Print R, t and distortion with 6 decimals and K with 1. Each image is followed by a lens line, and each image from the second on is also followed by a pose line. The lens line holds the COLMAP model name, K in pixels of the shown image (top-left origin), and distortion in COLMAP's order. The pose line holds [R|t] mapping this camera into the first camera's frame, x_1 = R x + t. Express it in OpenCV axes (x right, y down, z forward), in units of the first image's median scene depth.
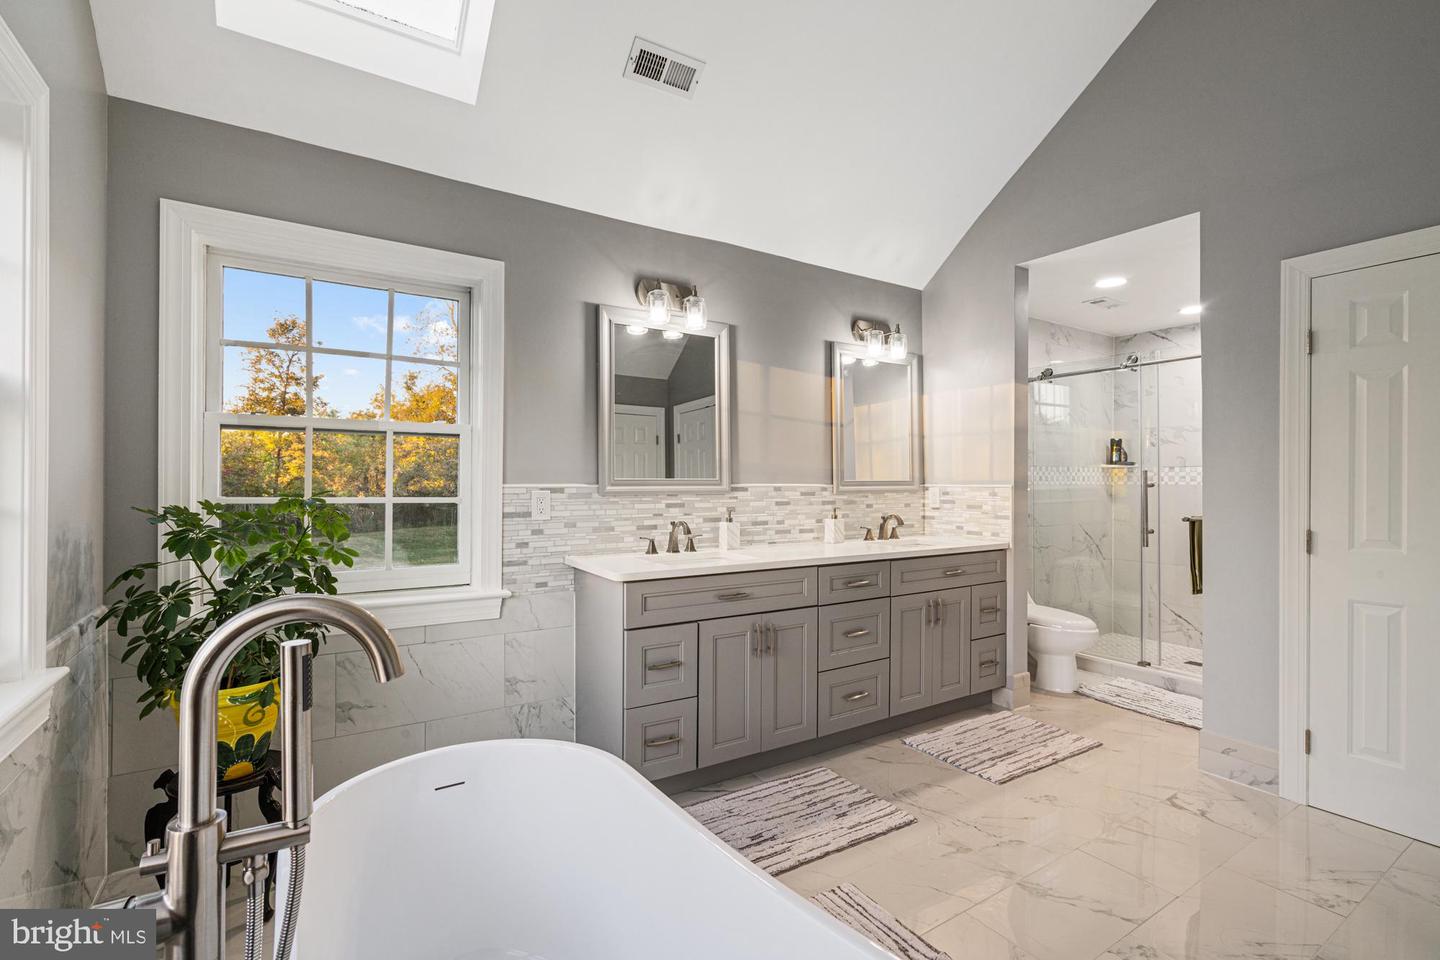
lens RADIAL K [[664.0, 0, 722.8], [0, 664.0, 483.0], [0, 0, 1]] dist [0.004811, 0.000632]
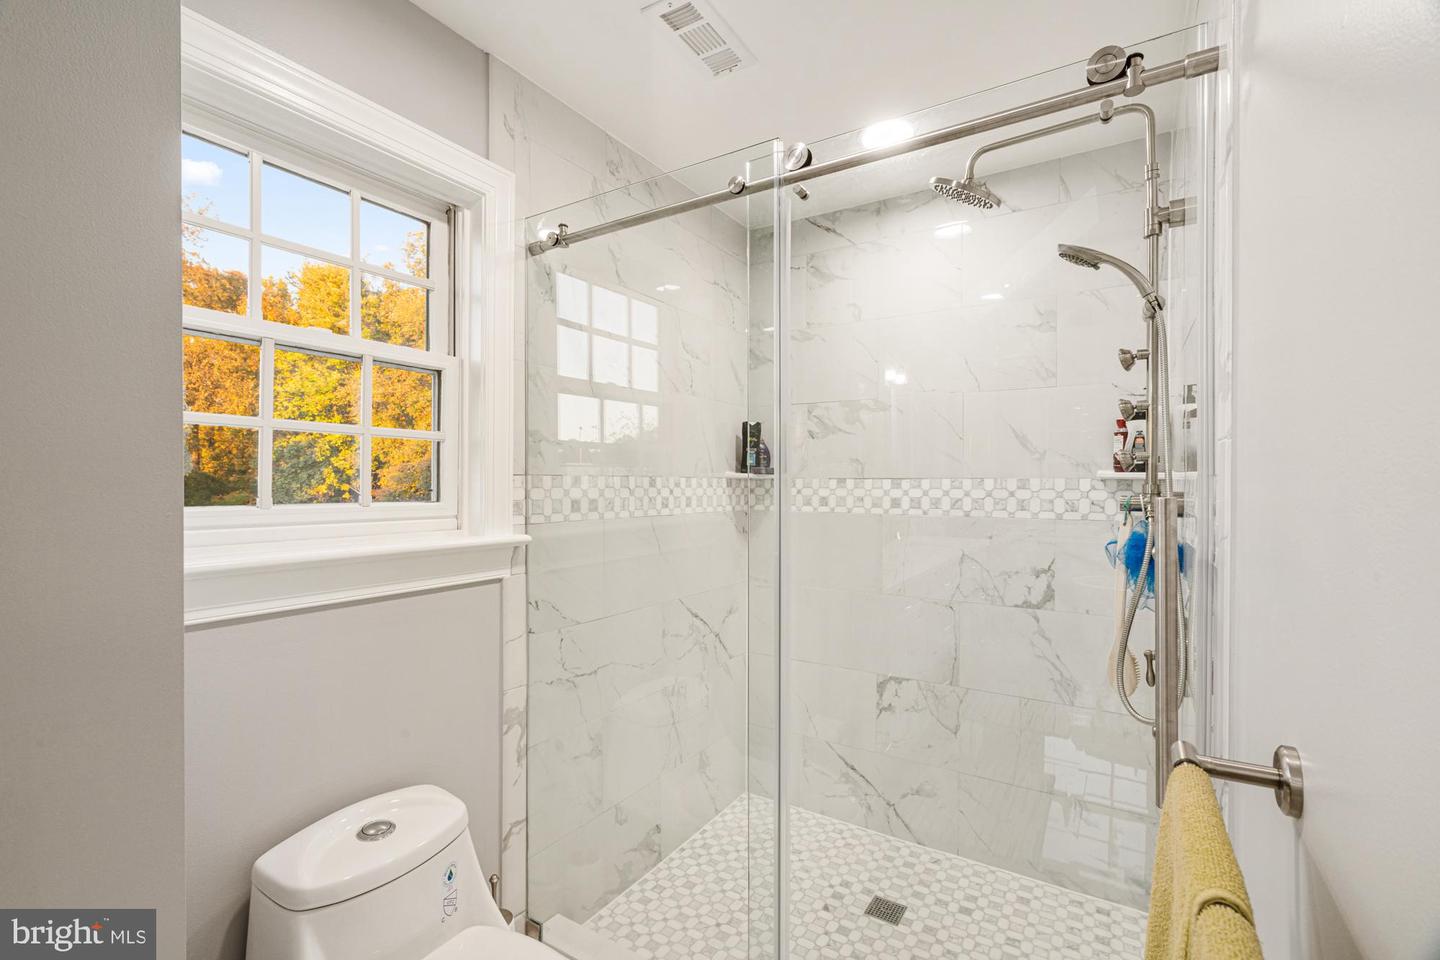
lens RADIAL K [[664.0, 0, 714.4], [0, 664.0, 480.9], [0, 0, 1]] dist [0.004811, 0.000632]
pose [[0.909091, 0.006357, 0.416549, 0.553759], [-0.005762, 0.999980, -0.002686, -0.030966], [-0.416558, 0.000041, 0.909109, 0.857402]]
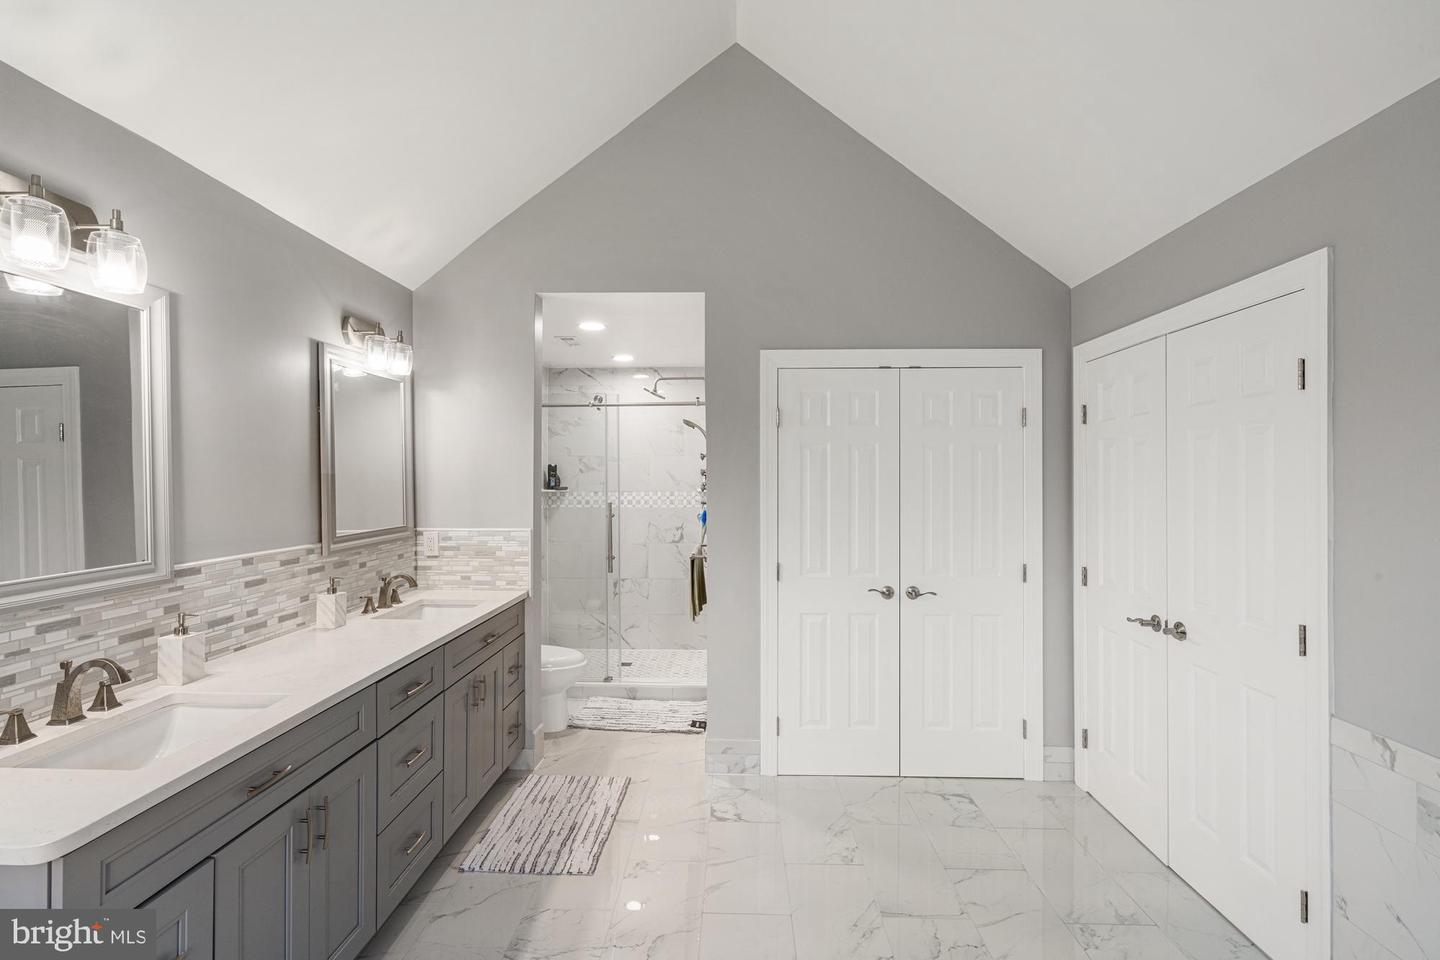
lens RADIAL K [[664.0, 0, 726.1], [0, 664.0, 480.4], [0, 0, 1]] dist [0.004811, 0.000632]
pose [[0.577739, -0.004219, 0.816211, -0.175285], [0.001491, 0.999990, 0.004114, -0.071716], [-0.816220, -0.001160, 0.577739, 0.255836]]
